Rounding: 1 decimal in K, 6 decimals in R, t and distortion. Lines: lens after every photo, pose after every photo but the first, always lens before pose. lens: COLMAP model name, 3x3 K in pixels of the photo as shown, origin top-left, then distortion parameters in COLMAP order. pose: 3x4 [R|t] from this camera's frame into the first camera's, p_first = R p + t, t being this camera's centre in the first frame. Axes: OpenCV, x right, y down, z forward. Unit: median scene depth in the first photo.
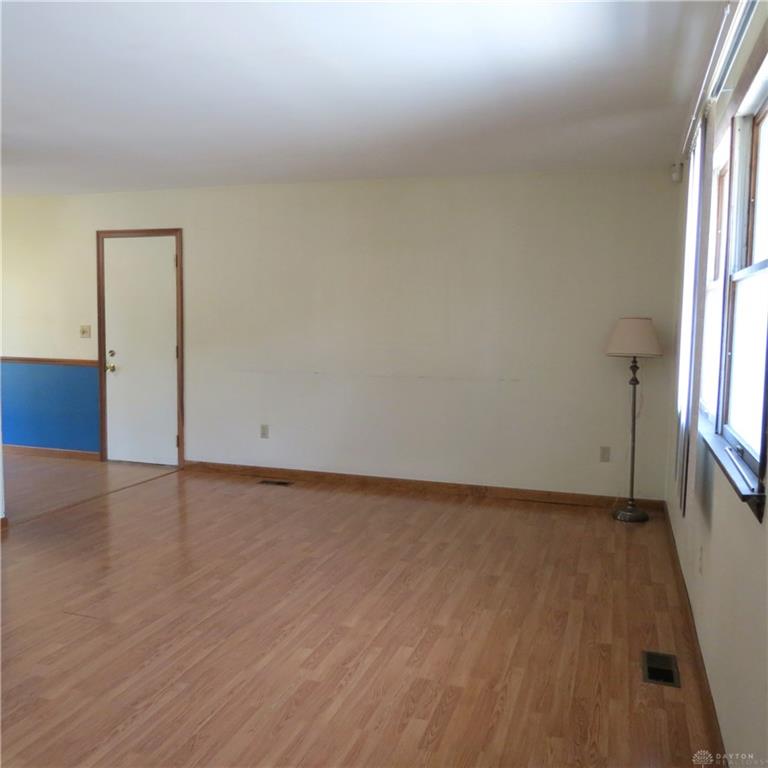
lens RADIAL K [[729.8, 0, 376.4], [0, 729.8, 384.4], [0, 0, 1]] dist [-0.037283, -0.007400]
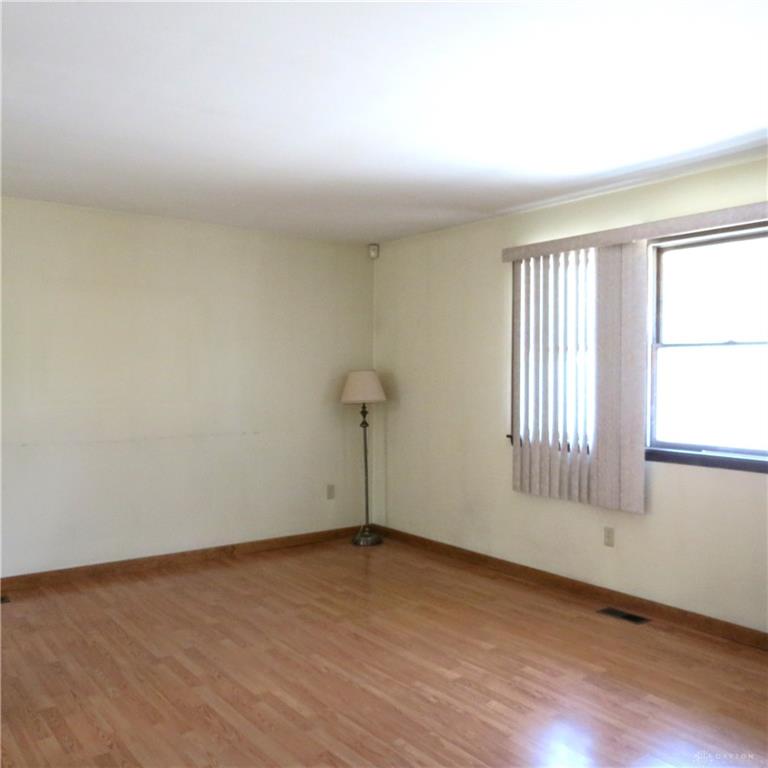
lens RADIAL K [[729.8, 0, 376.4], [0, 729.8, 384.4], [0, 0, 1]] dist [-0.037283, -0.007400]
pose [[0.571852, -0.028061, 0.819877, -0.792623], [0.080171, 0.996543, -0.021810, -0.054519], [-0.816430, 0.078202, 0.572125, 0.409595]]
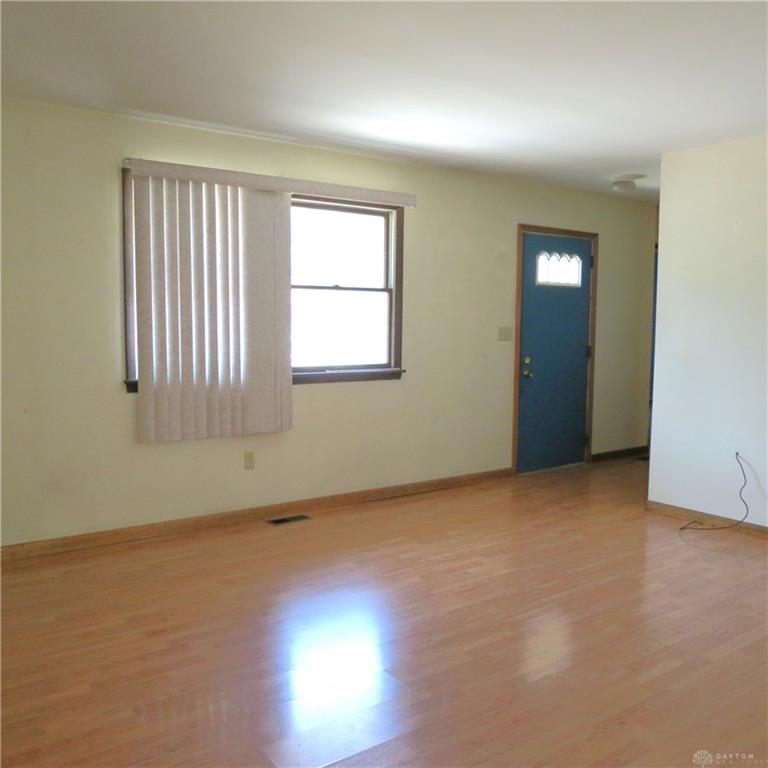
lens RADIAL K [[729.8, 0, 376.4], [0, 729.8, 384.4], [0, 0, 1]] dist [-0.037283, -0.007400]
pose [[-0.812917, -0.070931, 0.578044, -0.537318], [0.033423, 0.985237, 0.167902, -0.141259], [-0.581419, 0.155810, -0.798545, 1.634284]]
